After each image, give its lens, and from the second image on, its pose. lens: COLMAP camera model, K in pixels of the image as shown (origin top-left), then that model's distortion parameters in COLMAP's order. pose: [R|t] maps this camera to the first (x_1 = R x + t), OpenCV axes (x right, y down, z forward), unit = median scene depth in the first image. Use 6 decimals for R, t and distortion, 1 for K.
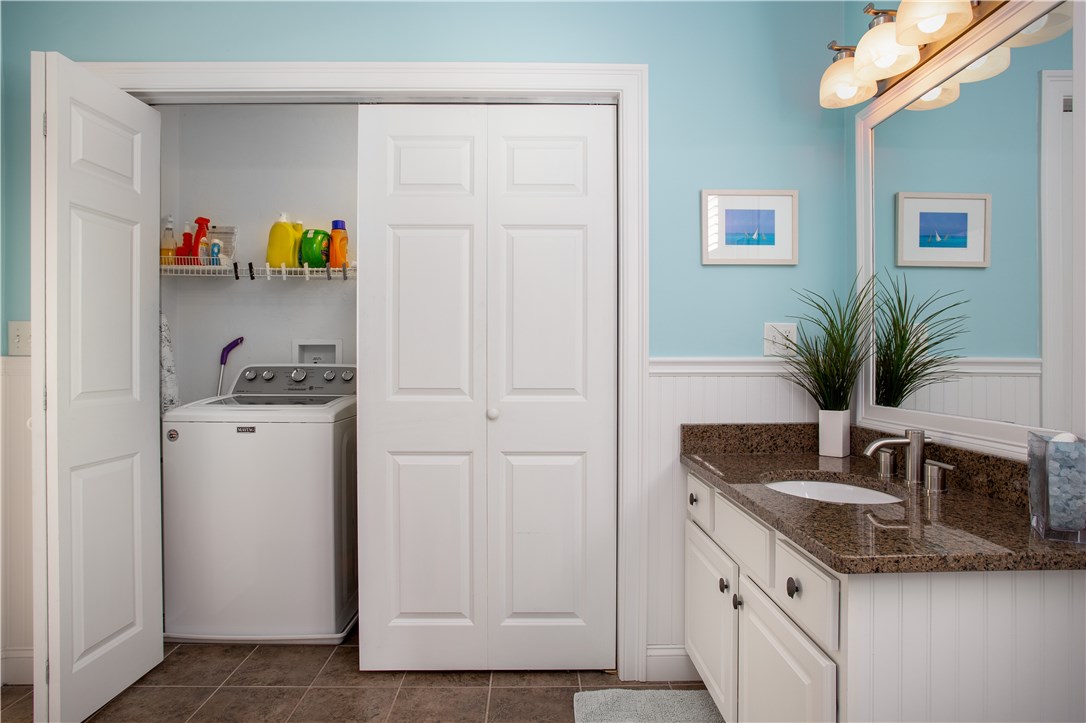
lens RADIAL K [[630.2, 0, 543.0], [0, 630.2, 361.5], [0, 0, 1]] dist [-0.022006, 0.000375]
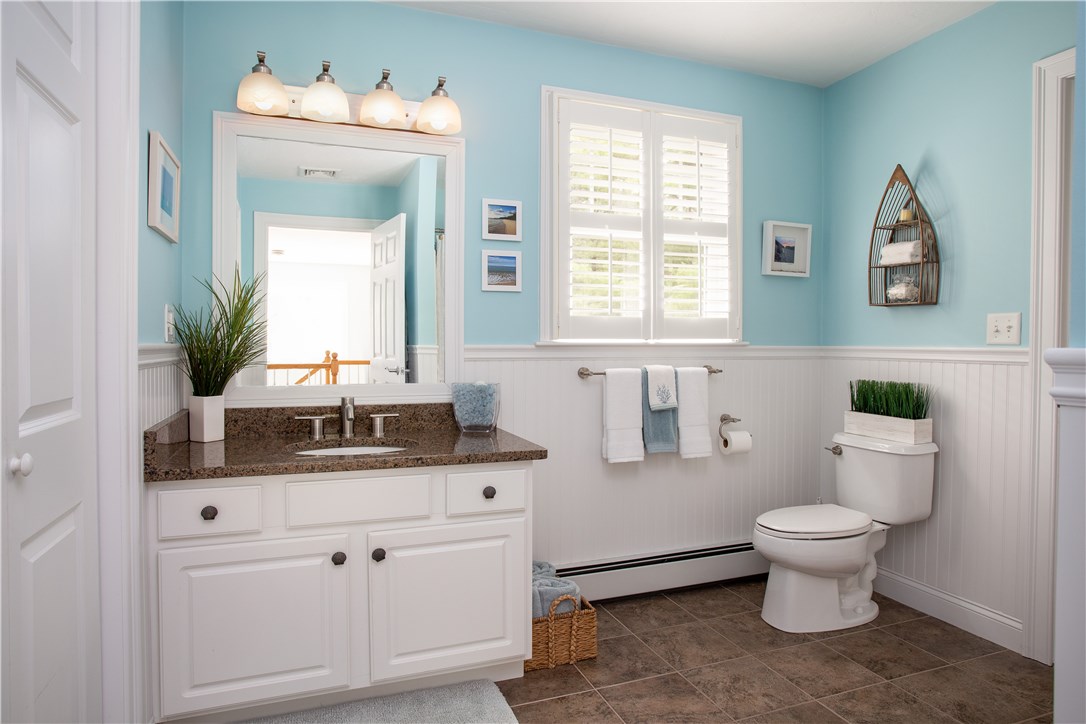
lens RADIAL K [[630.2, 0, 543.0], [0, 630.2, 362.0], [0, 0, 1]] dist [-0.022006, 0.000375]
pose [[-0.333813, -0.027815, 0.942229, -0.789811], [-0.003874, 0.999597, 0.028136, -0.006423], [-0.942631, 0.005742, -0.333786, 1.064001]]
